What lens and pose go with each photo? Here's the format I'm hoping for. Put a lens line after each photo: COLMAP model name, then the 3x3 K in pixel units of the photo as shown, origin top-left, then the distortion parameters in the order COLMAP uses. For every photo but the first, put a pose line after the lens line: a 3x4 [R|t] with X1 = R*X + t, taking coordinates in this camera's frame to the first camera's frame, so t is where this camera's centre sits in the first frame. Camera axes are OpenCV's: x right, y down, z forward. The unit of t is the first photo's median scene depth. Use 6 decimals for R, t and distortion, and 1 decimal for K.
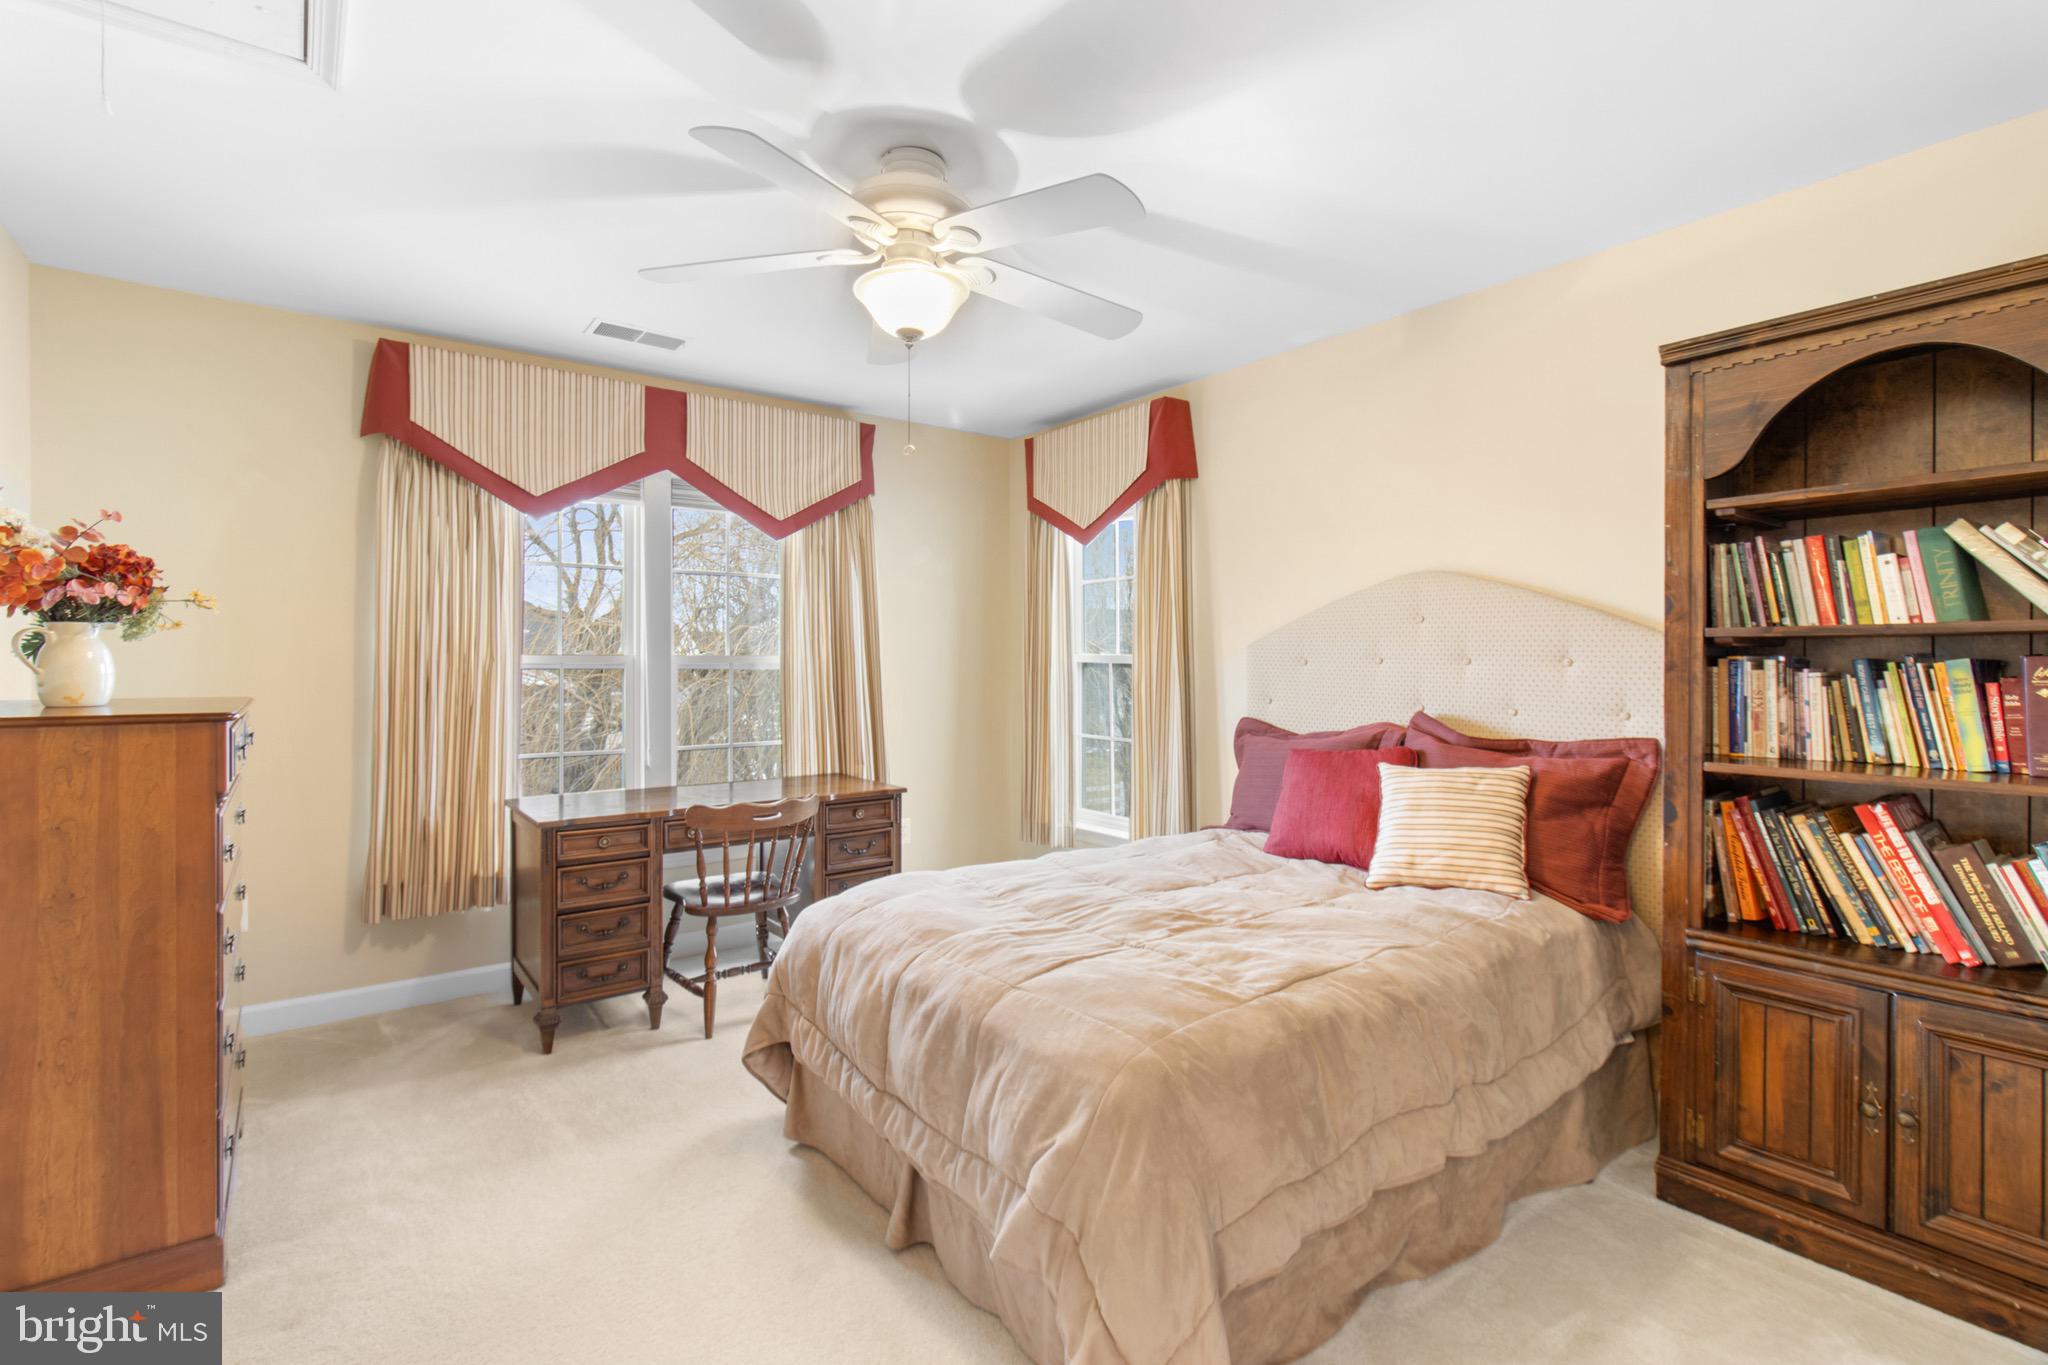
lens RADIAL K [[953.7, 0, 1027.6], [0, 953.7, 669.8], [0, 0, 1]] dist [0.003766, -0.000021]
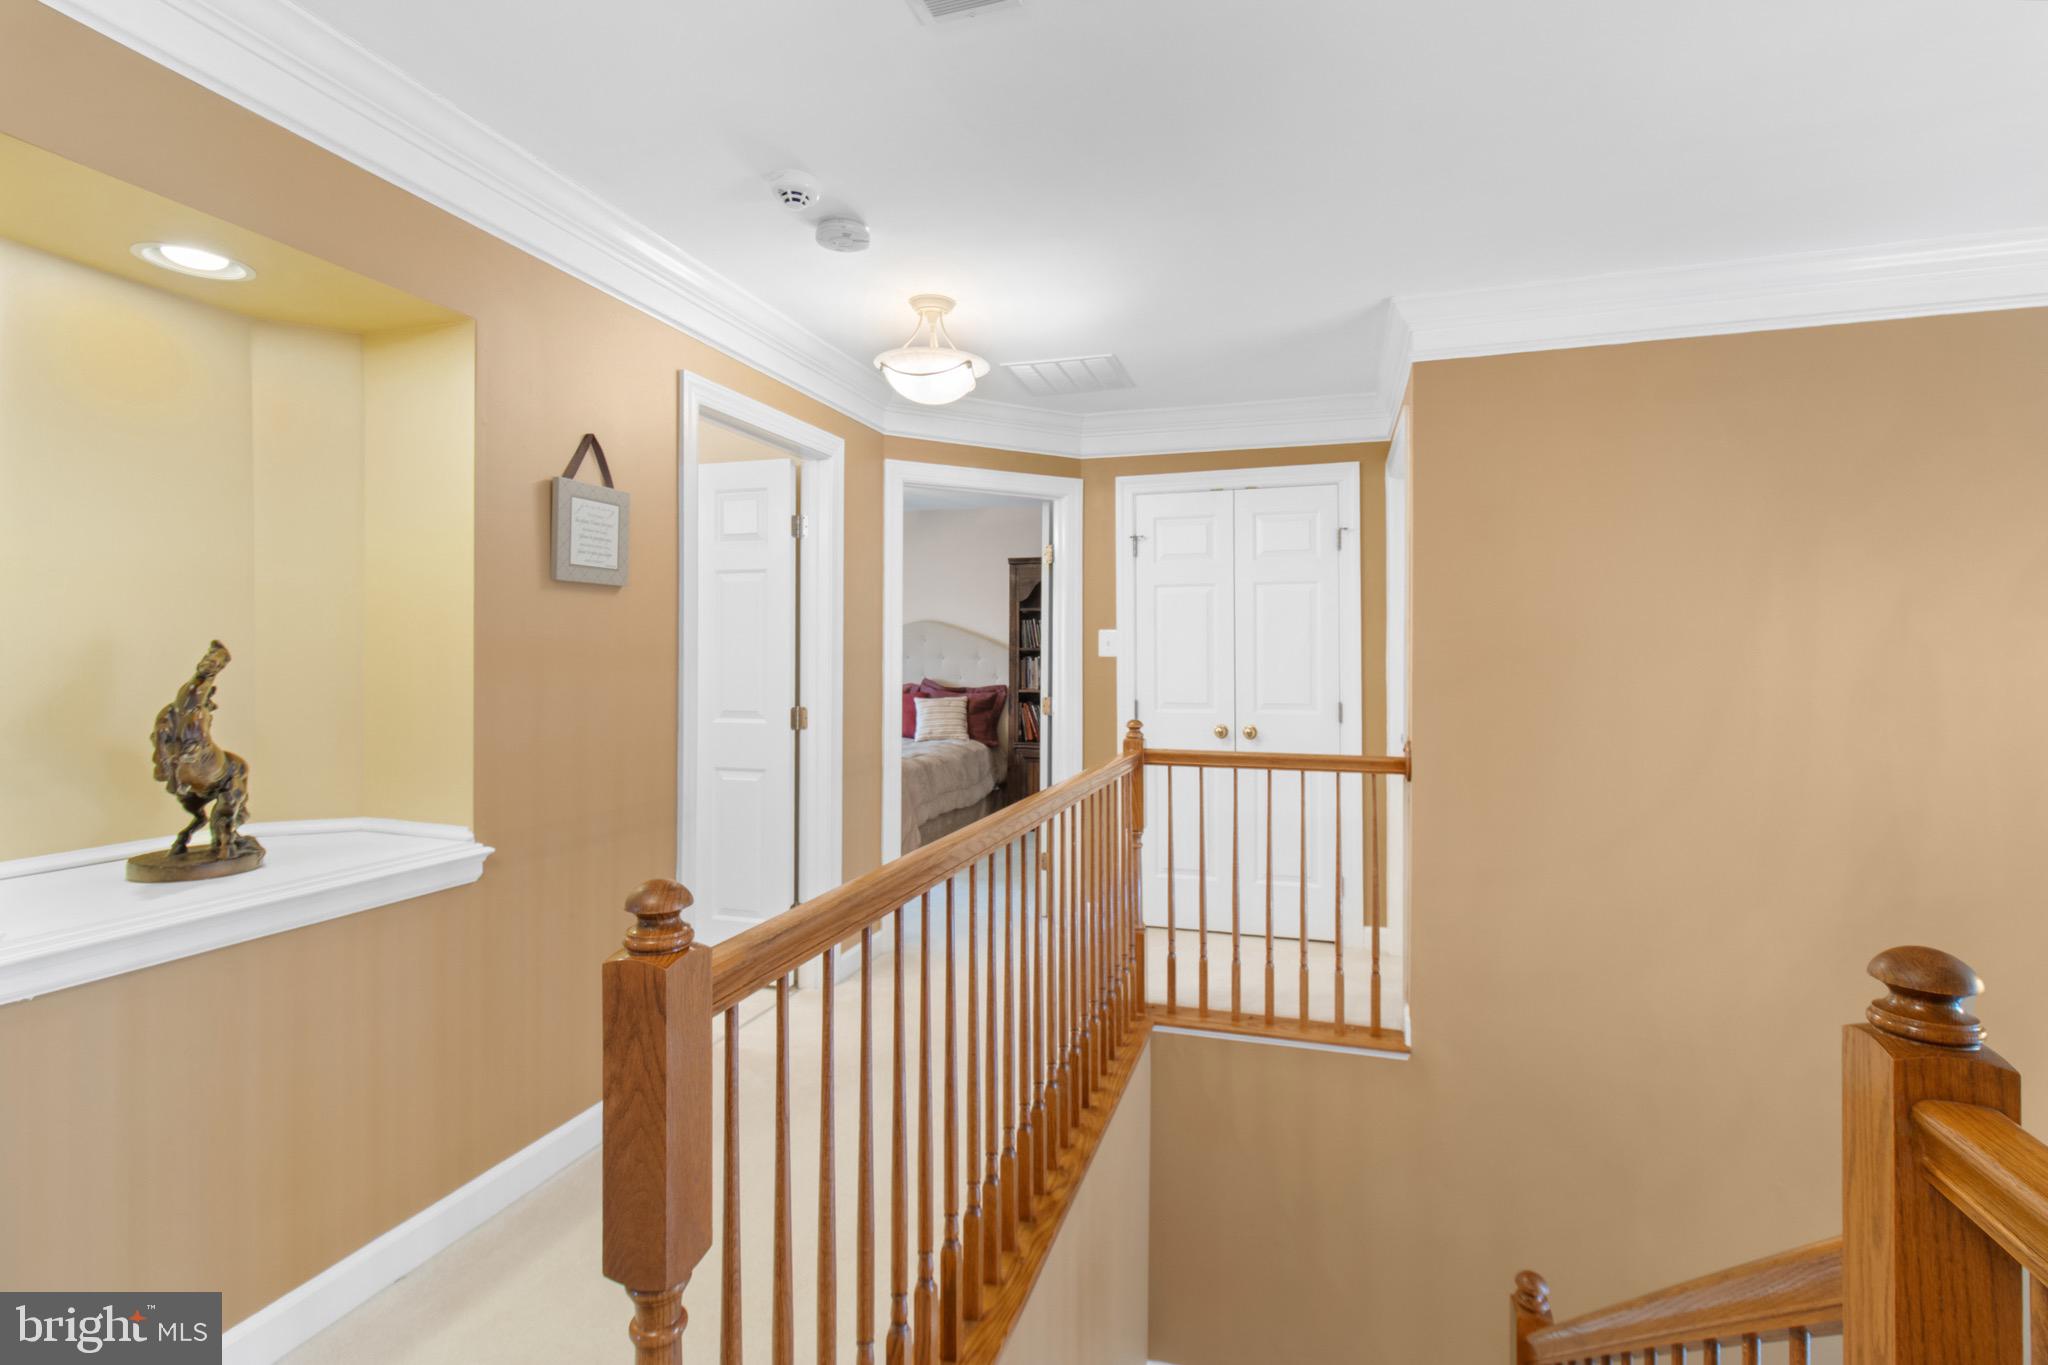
lens RADIAL K [[953.7, 0, 1023.9], [0, 953.7, 670.8], [0, 0, 1]] dist [0.003766, -0.000021]
pose [[0.816304, -0.003115, 0.577614, -0.992064], [-0.003654, 0.999938, 0.010558, -0.001216], [-0.577611, -0.010729, 0.816242, -1.427185]]
